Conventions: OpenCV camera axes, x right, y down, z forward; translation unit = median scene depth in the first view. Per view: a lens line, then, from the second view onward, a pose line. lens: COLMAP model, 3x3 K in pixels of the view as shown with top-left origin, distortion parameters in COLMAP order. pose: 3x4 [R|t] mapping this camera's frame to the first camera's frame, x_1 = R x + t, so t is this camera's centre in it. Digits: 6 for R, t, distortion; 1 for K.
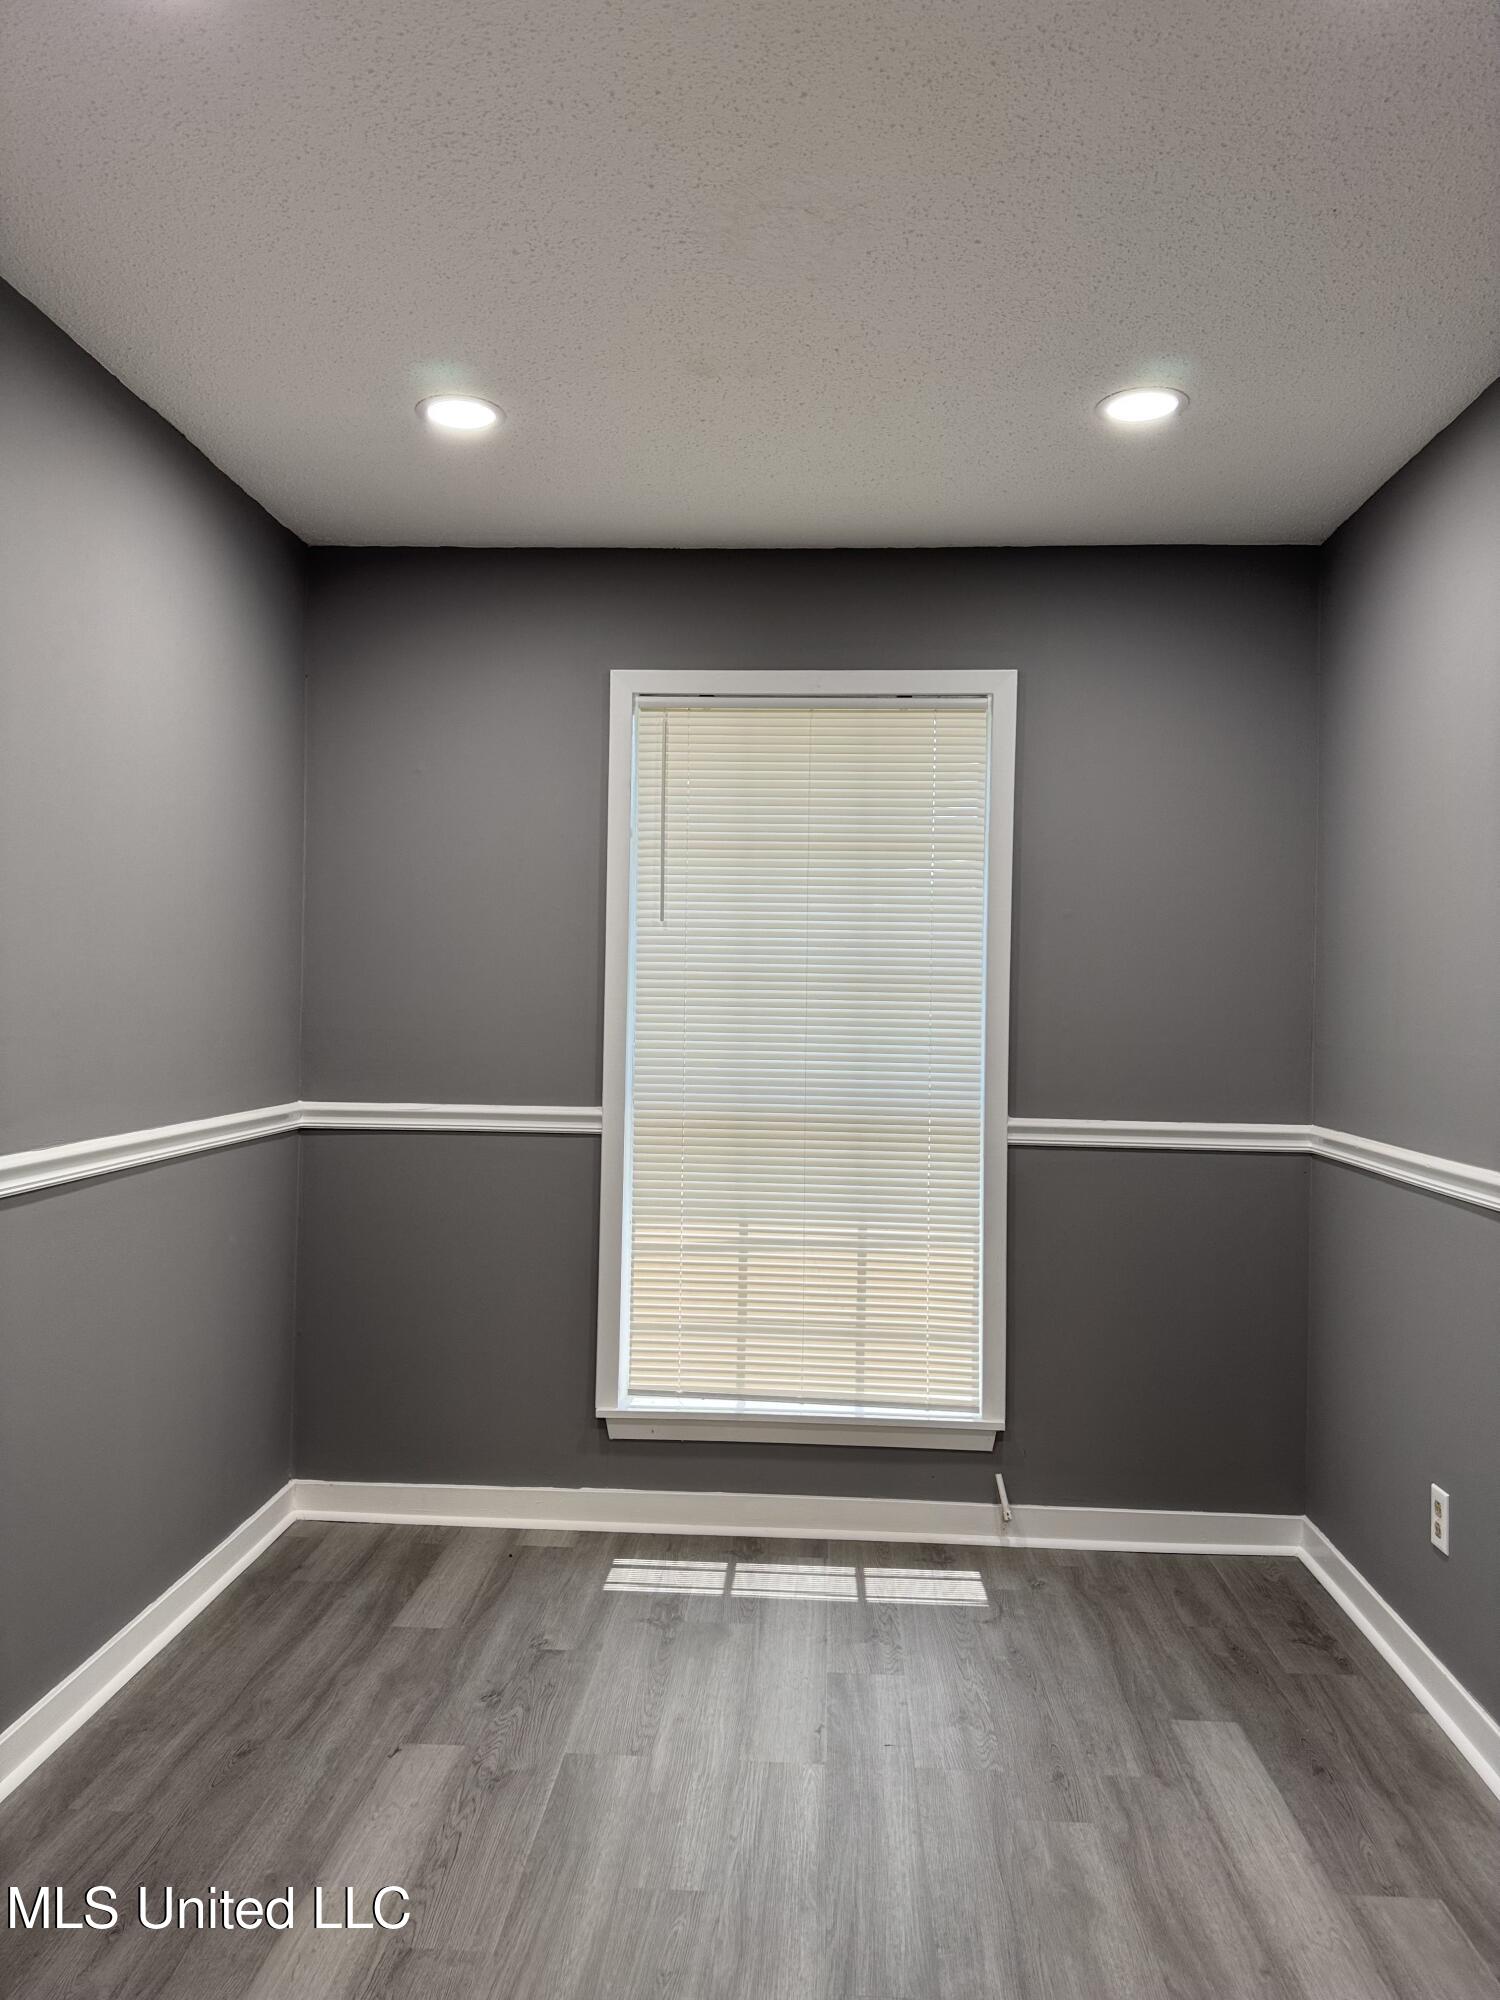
lens RADIAL K [[1625.7, 0, 750.0], [0, 1625.7, 1000.0], [0, 0, 1]] dist [0.129255, -0.093898]
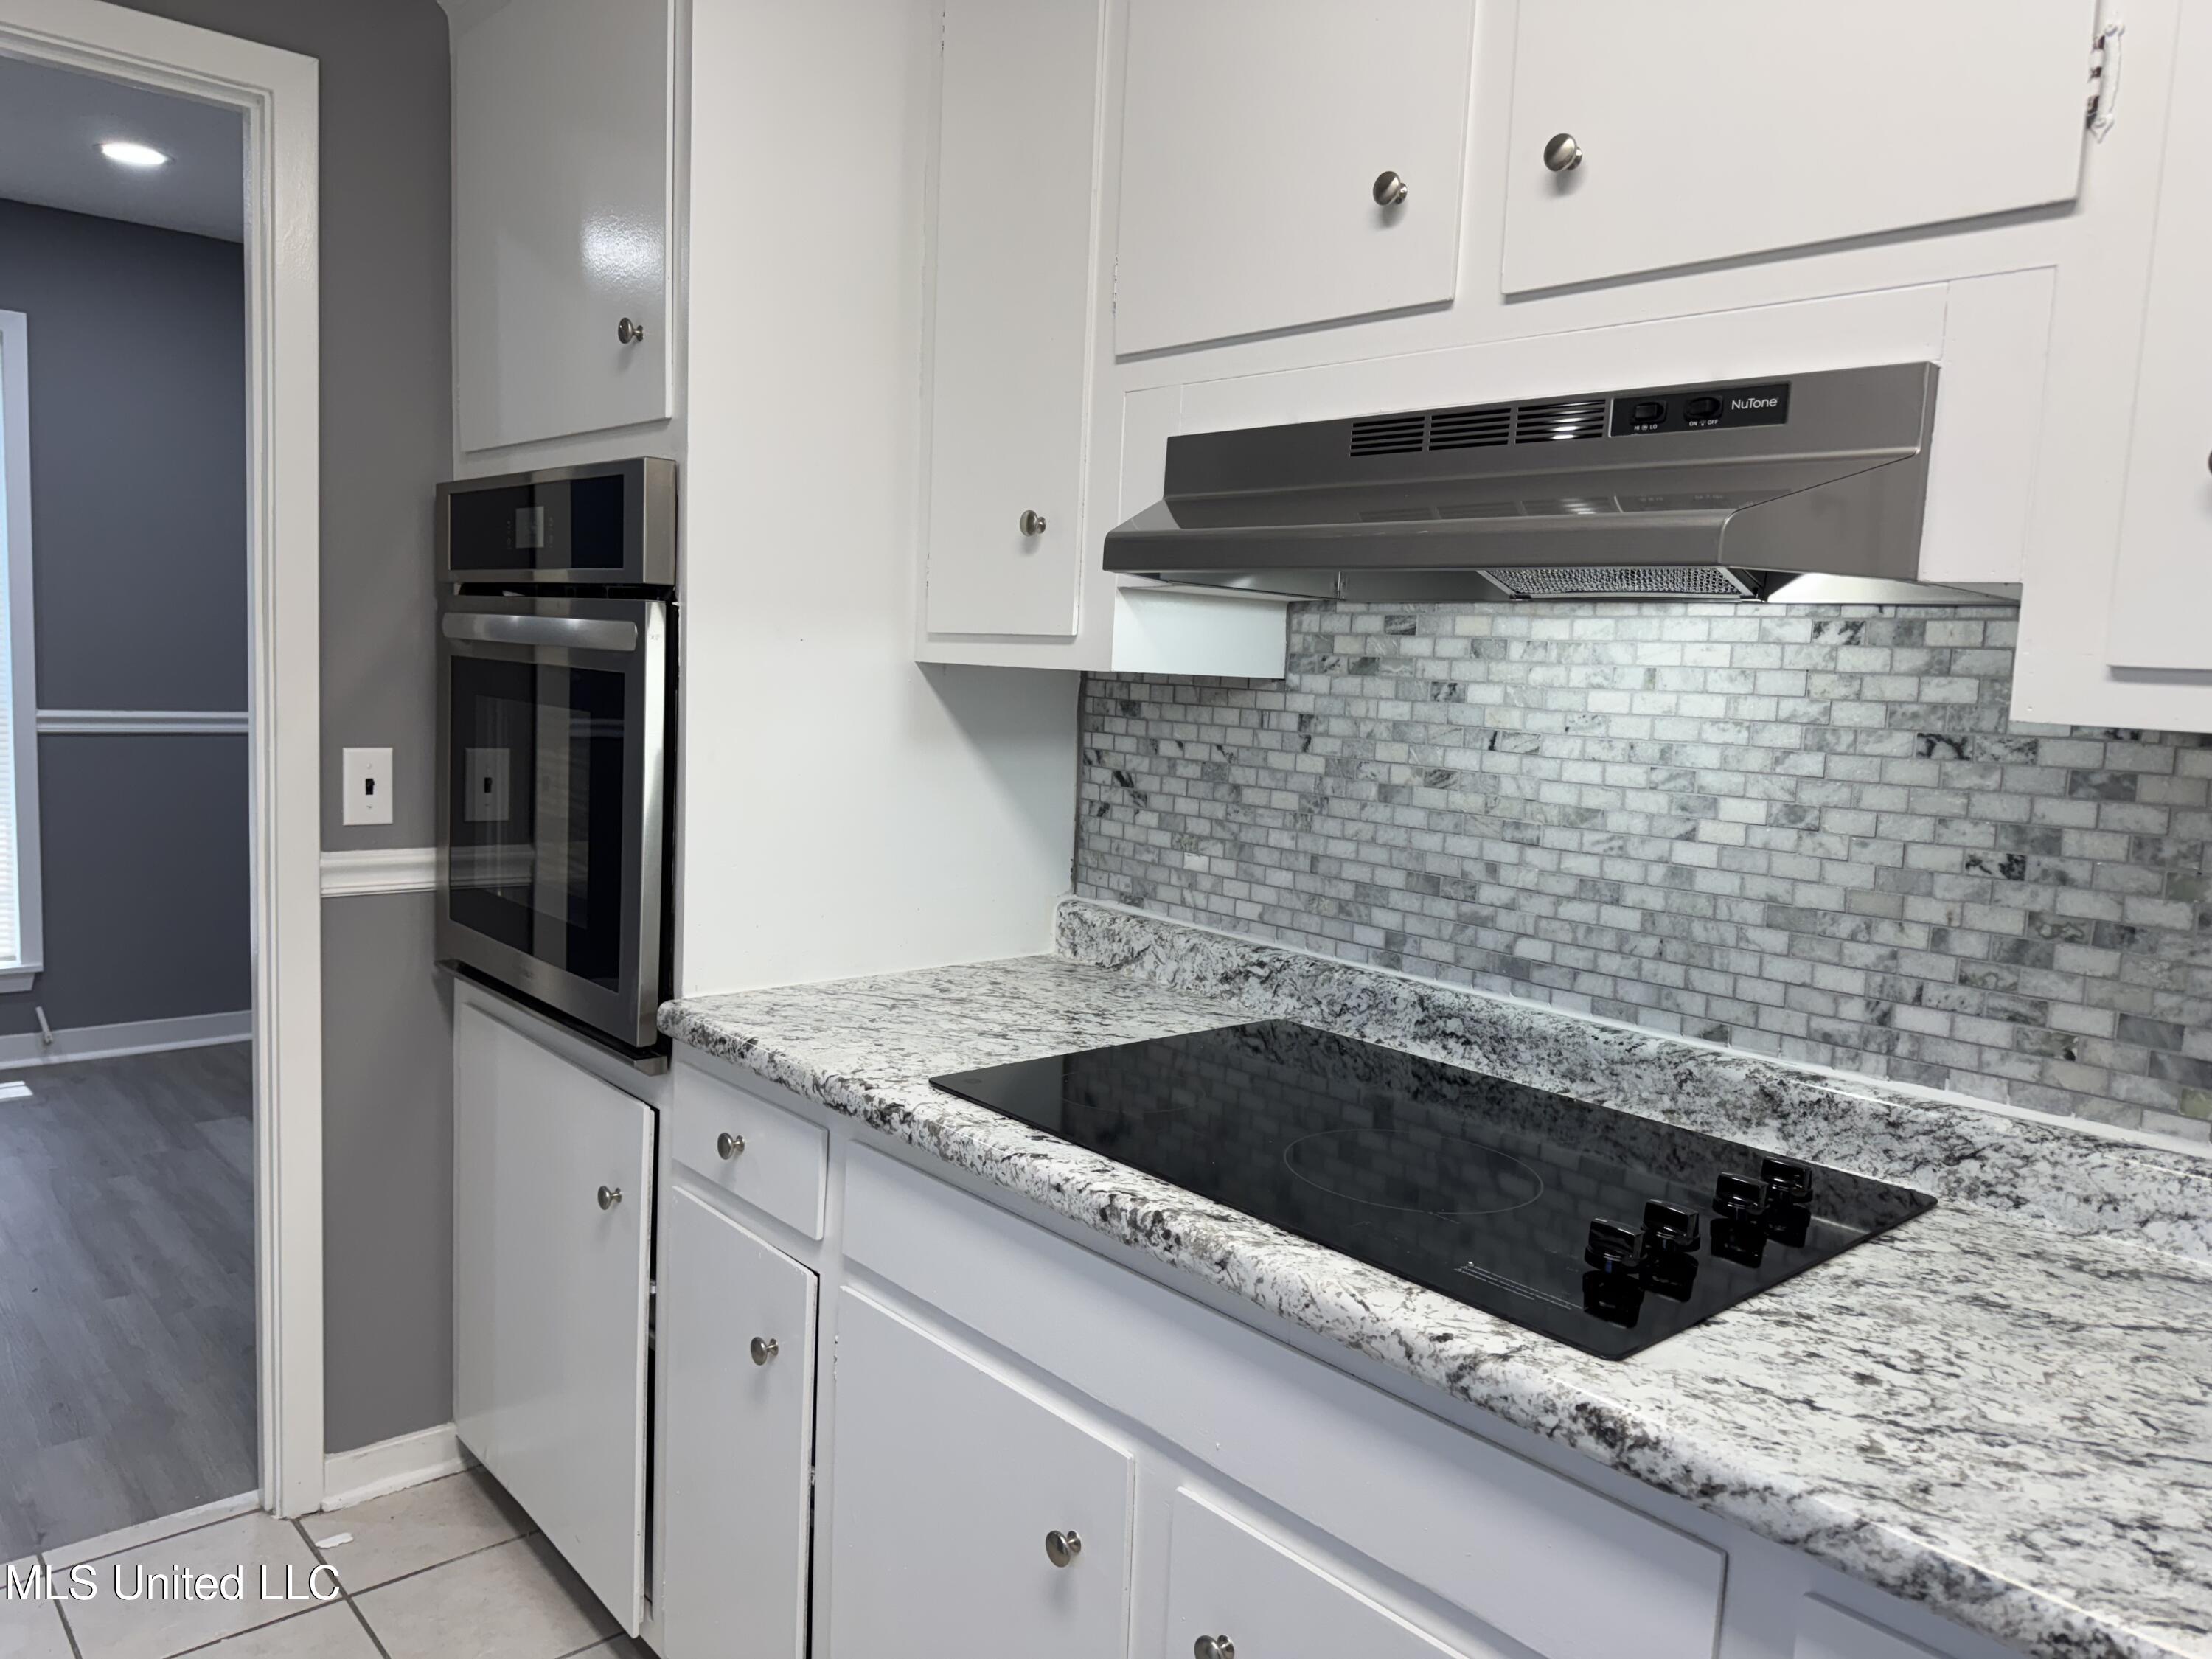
lens RADIAL K [[1534.6, 0, 1106.0], [0, 1534.6, 829.5], [0, 0, 1]] dist [0.034883, -0.043150]
pose [[0.716787, -0.059598, 0.694741, -0.081686], [-0.038530, 0.991433, 0.124802, -0.012804], [-0.696227, -0.116225, 0.708350, -0.400796]]
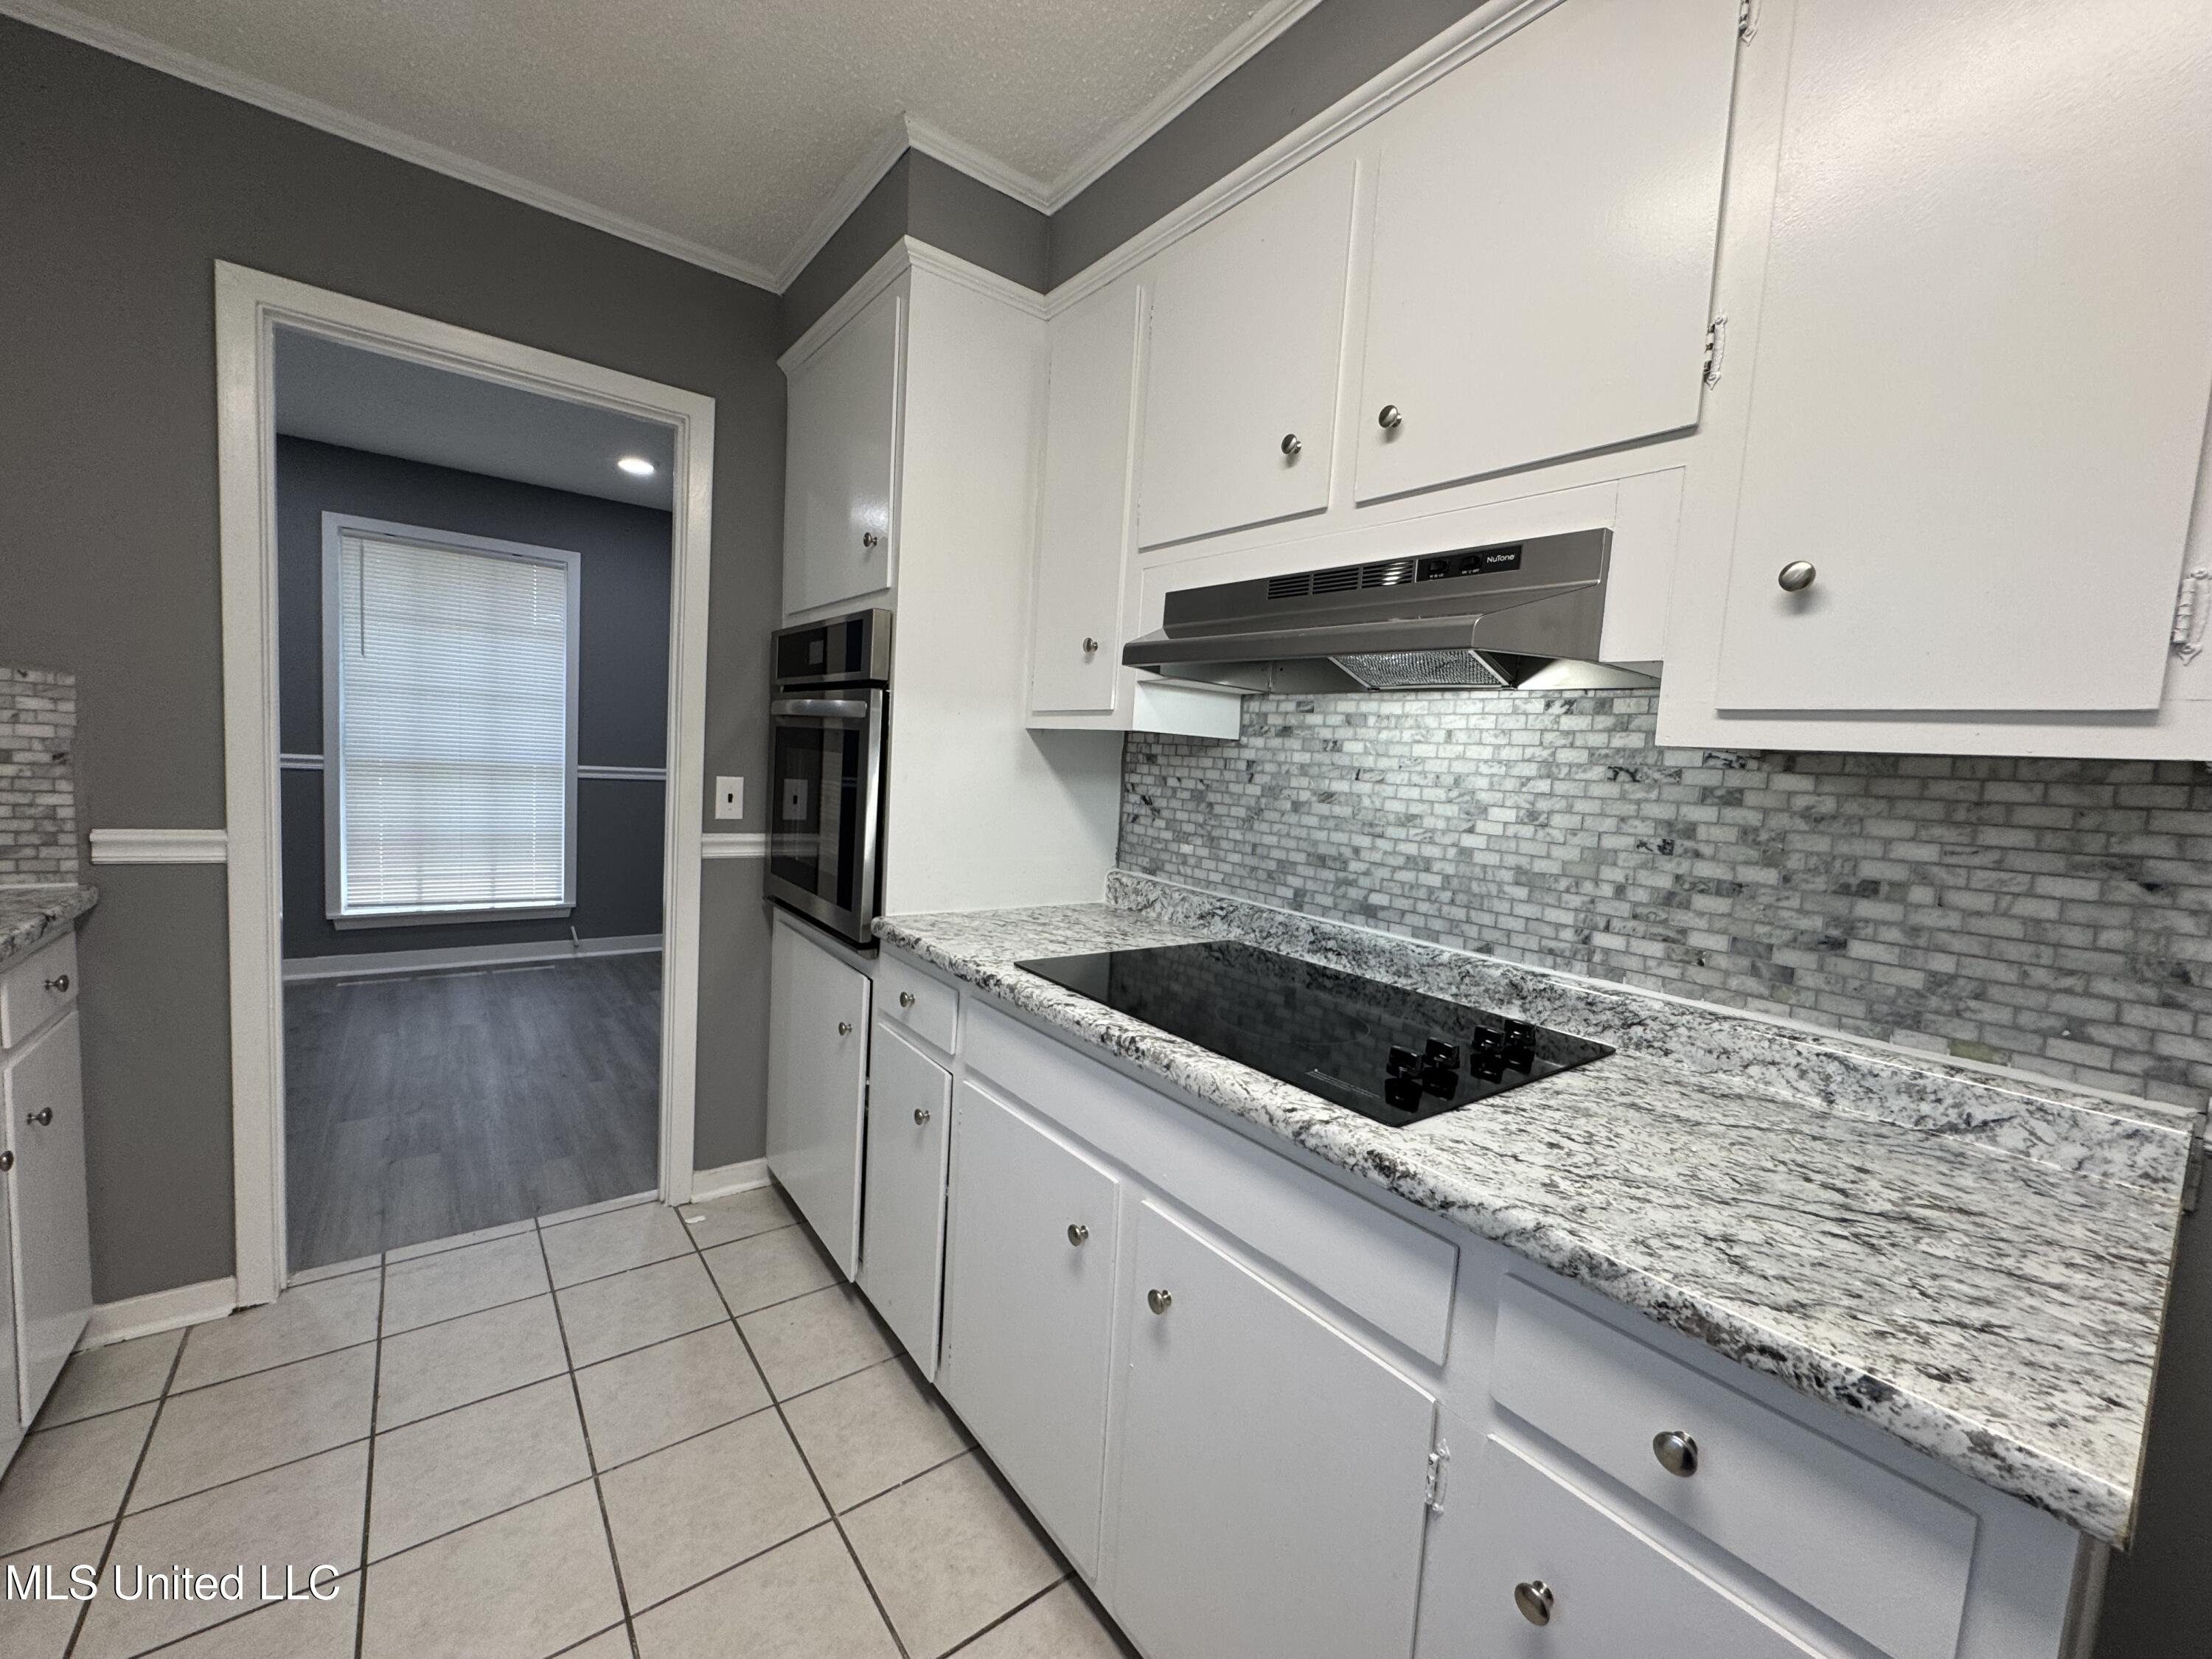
lens RADIAL K [[867.8, 0, 1106.0], [0, 867.8, 829.5], [0, 0, 1]] dist [0.001389, 0.000100]
pose [[0.764692, -0.024379, 0.643935, -0.061091], [-0.053953, 0.993353, 0.101678, 0.001266], [-0.642134, -0.112495, 0.758293, -0.406325]]
